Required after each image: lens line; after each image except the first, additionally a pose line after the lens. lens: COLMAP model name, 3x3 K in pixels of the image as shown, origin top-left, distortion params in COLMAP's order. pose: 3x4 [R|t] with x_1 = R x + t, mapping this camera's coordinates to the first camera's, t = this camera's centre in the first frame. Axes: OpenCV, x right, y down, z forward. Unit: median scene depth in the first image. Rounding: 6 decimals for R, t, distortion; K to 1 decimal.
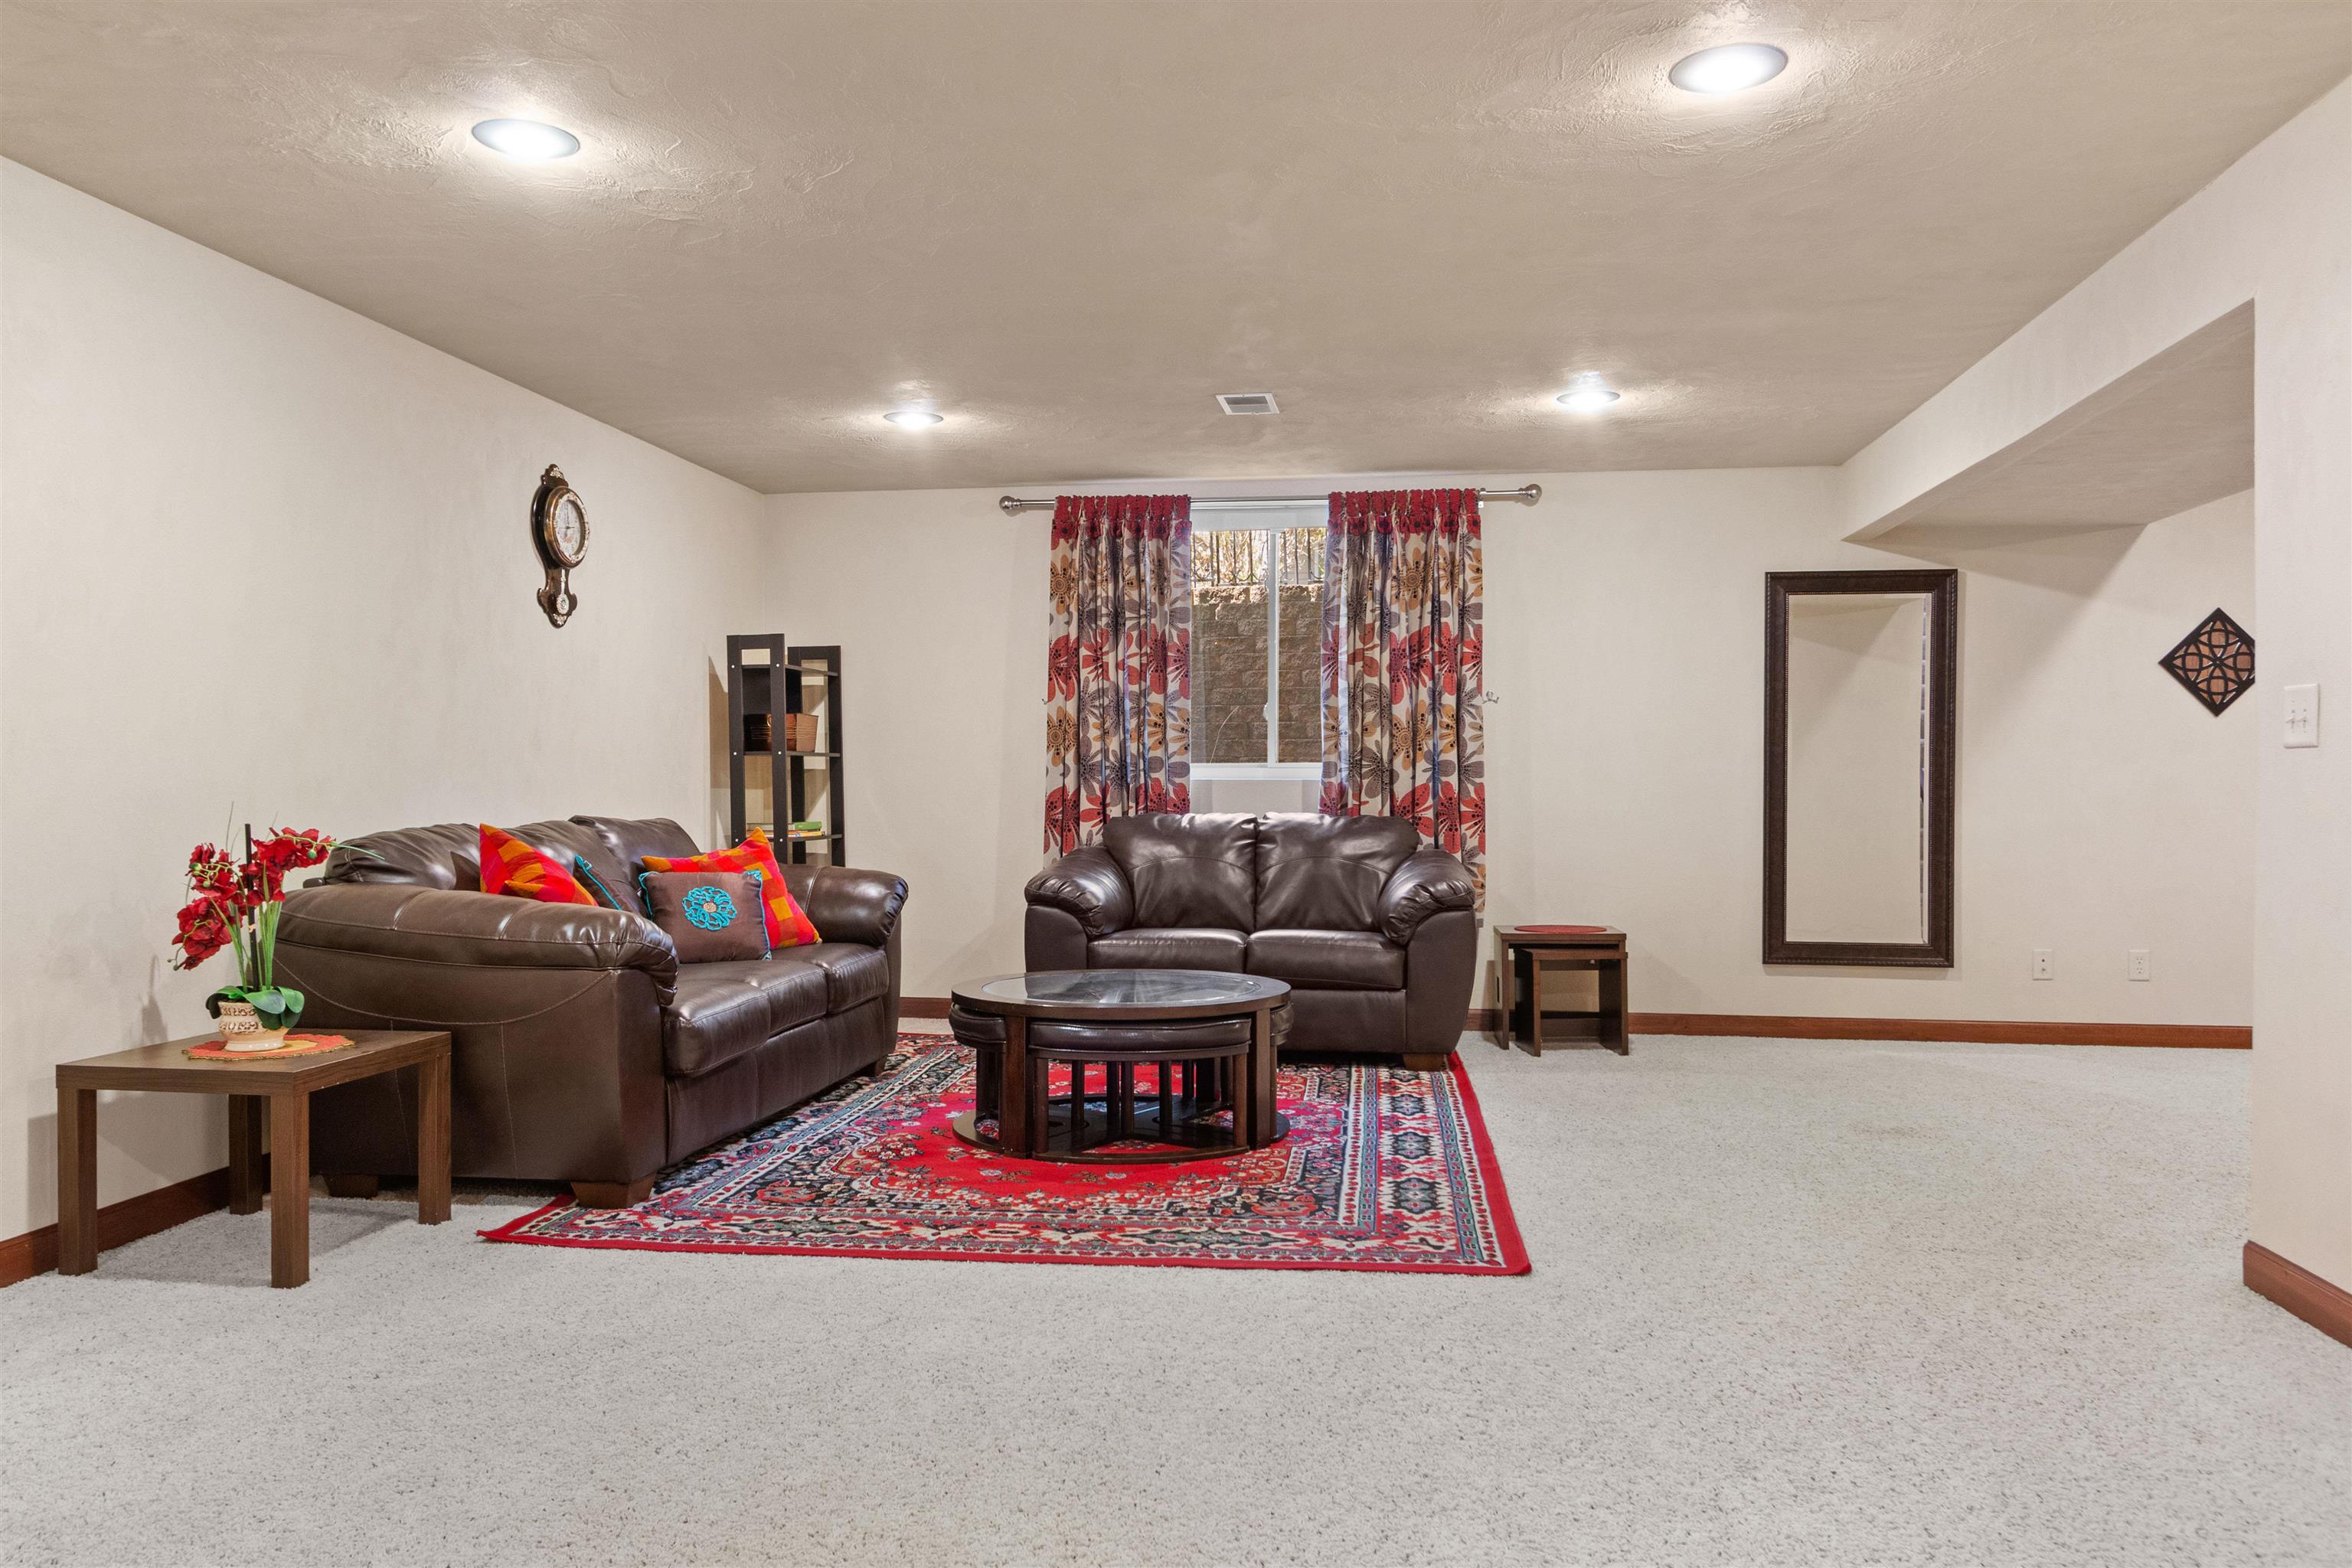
lens RADIAL K [[1677.1, 0, 1189.4], [0, 1677.1, 793.9], [0, 0, 1]] dist [-0.012771, -0.002776]
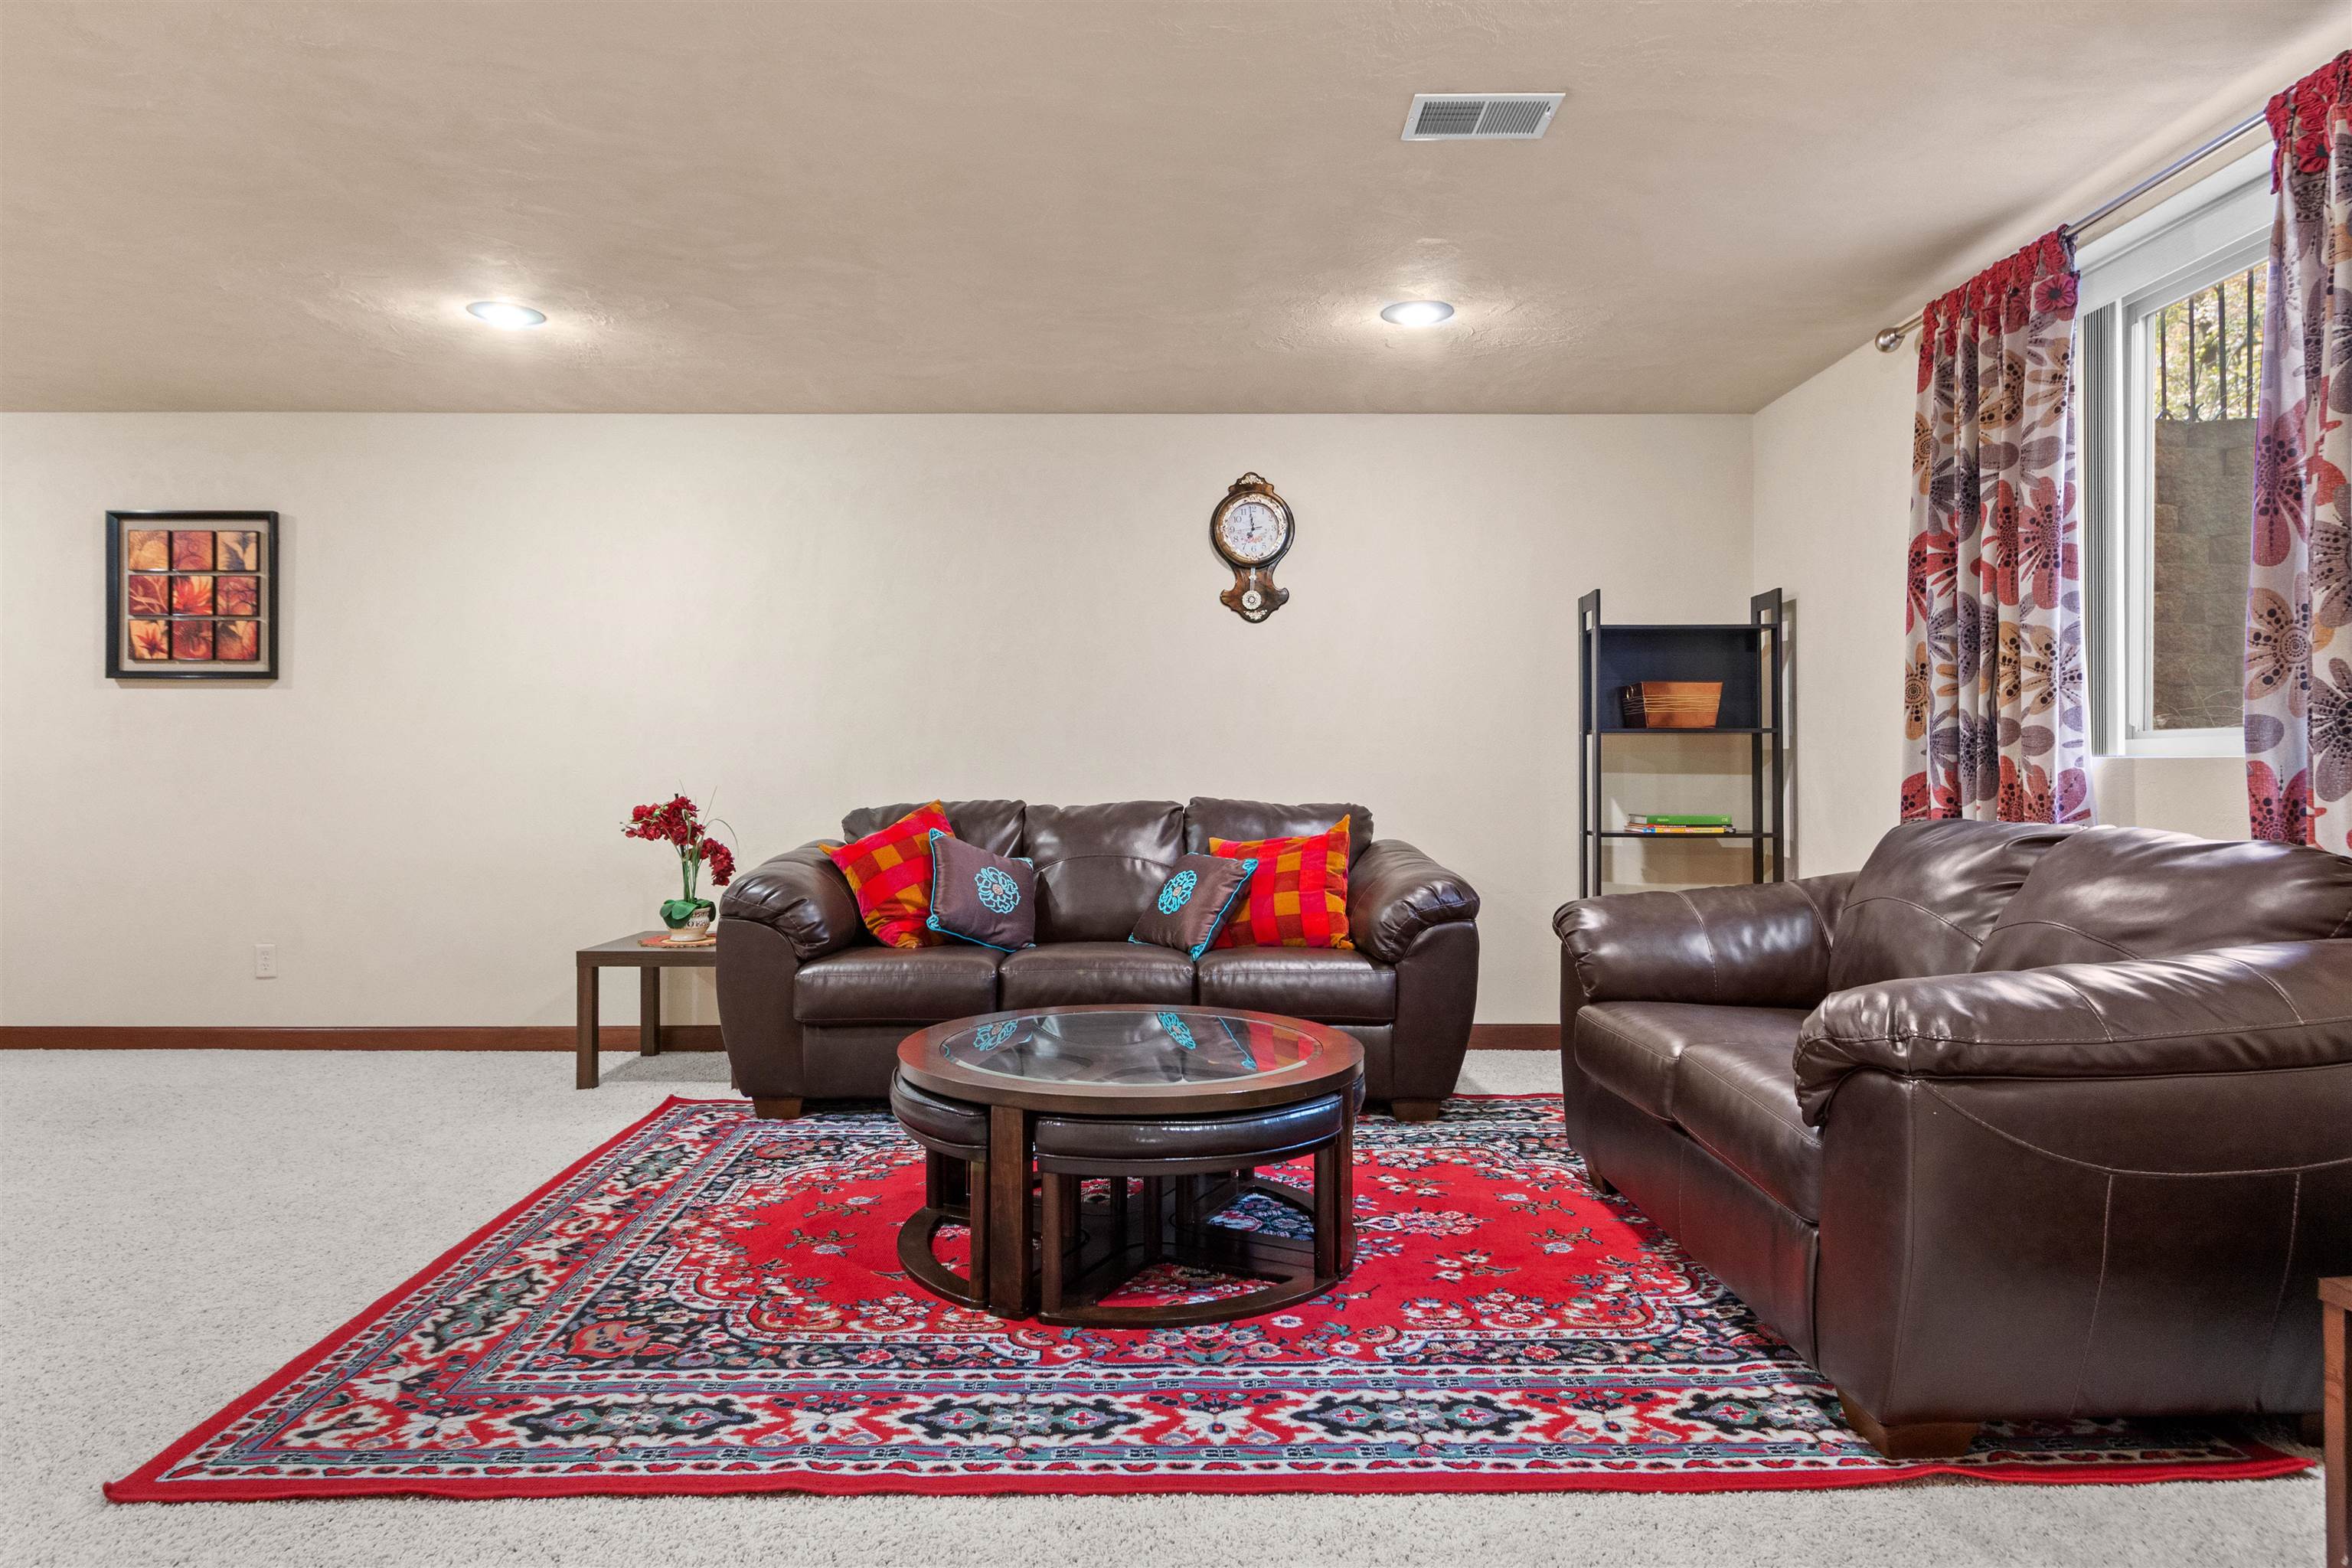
lens RADIAL K [[1402.0, 0, 1189.3], [0, 1402.0, 762.6], [0, 0, 1]] dist [0.010342, -0.000860]
pose [[0.128136, -0.000090, -0.991757, 0.498783], [-0.002356, 0.999997, -0.000396, -0.008246], [0.991754, 0.002388, 0.128136, 0.819441]]
